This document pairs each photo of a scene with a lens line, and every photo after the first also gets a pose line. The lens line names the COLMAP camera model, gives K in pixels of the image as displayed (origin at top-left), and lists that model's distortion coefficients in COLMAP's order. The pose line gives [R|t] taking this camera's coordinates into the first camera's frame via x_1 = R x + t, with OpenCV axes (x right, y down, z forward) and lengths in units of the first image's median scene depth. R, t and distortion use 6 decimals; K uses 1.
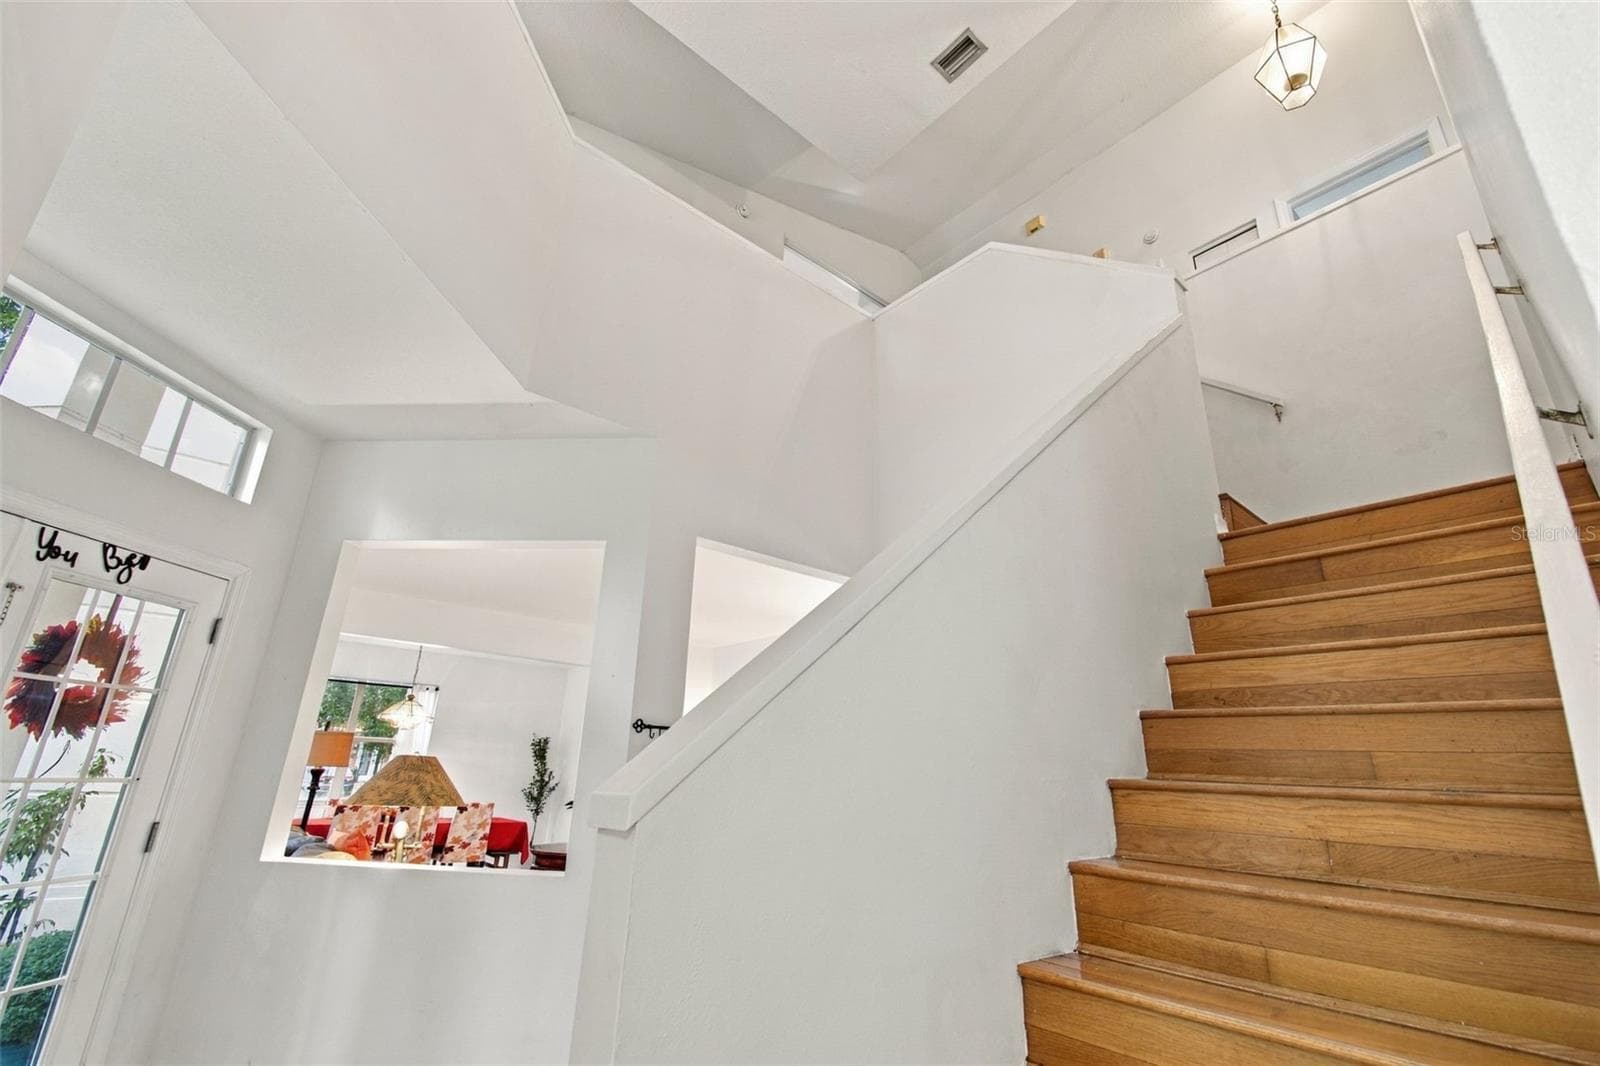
lens RADIAL K [[715.0, 0, 796.6], [0, 715.0, 533.1], [0, 0, 1]] dist [0.005394, 0.002386]
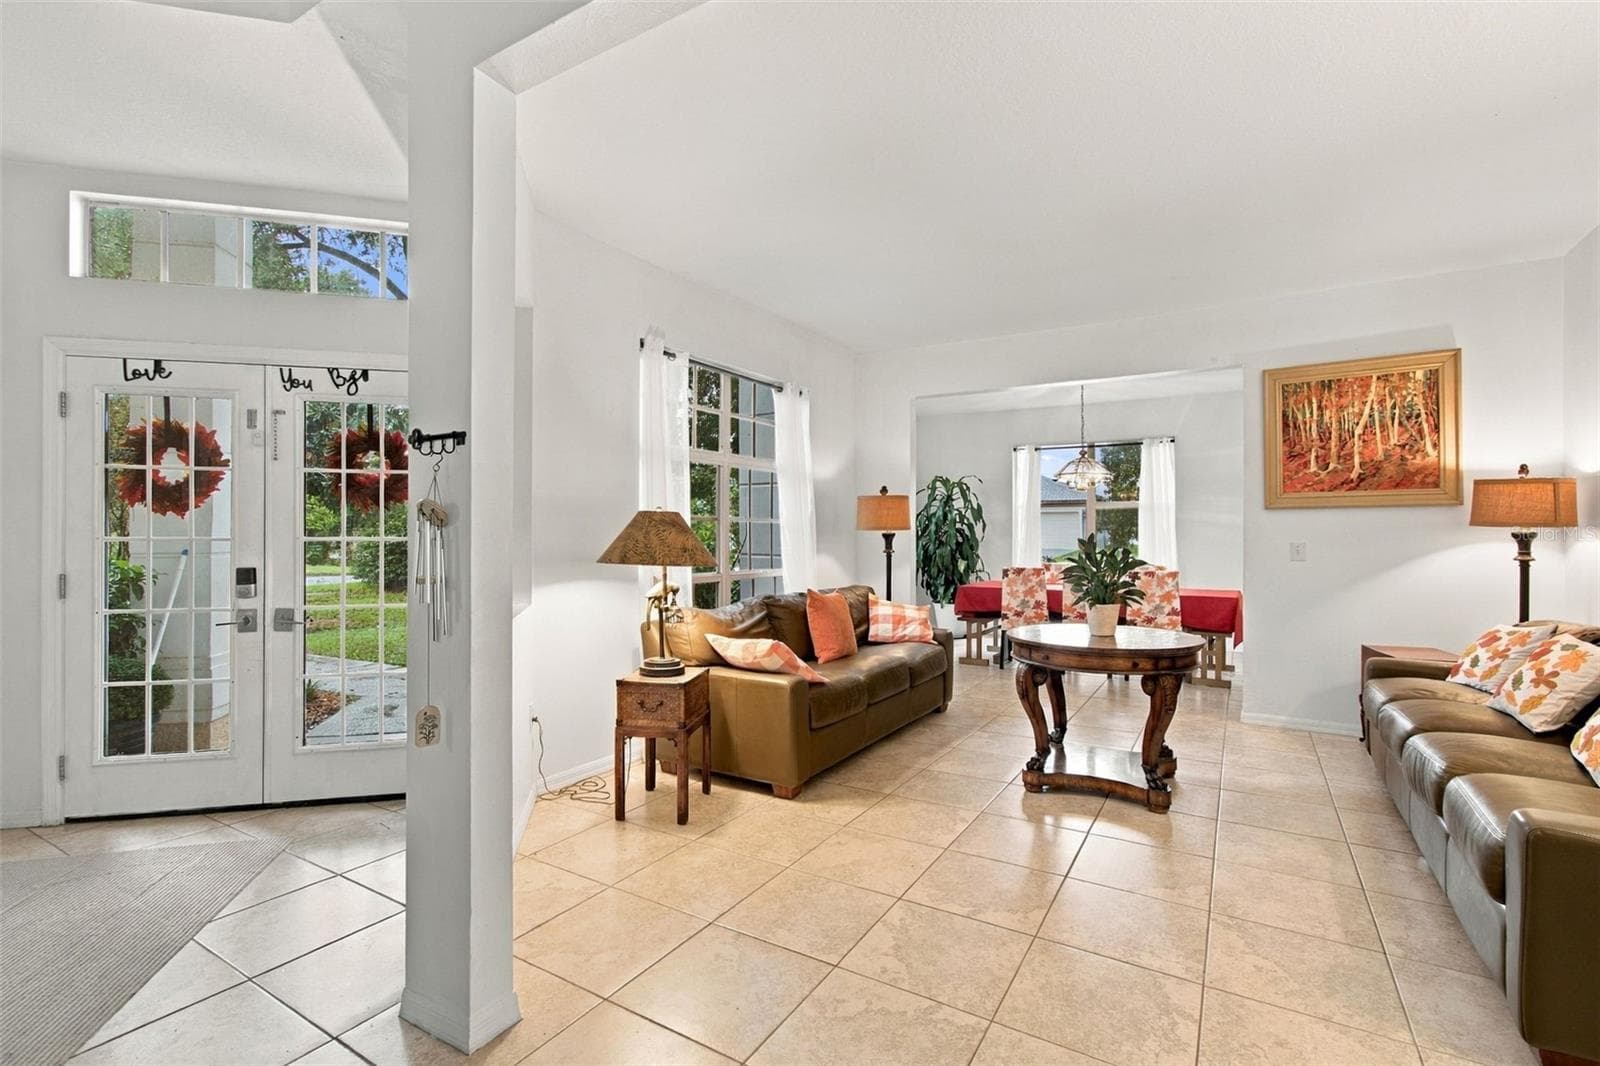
lens RADIAL K [[715.0, 0, 799.8], [0, 715.0, 535.5], [0, 0, 1]] dist [0.005394, 0.002386]
pose [[0.302599, -0.028891, -0.952680, 0.522368], [0.315296, 0.946300, 0.071450, 0.462757], [0.899456, -0.321997, 0.295459, 1.237468]]
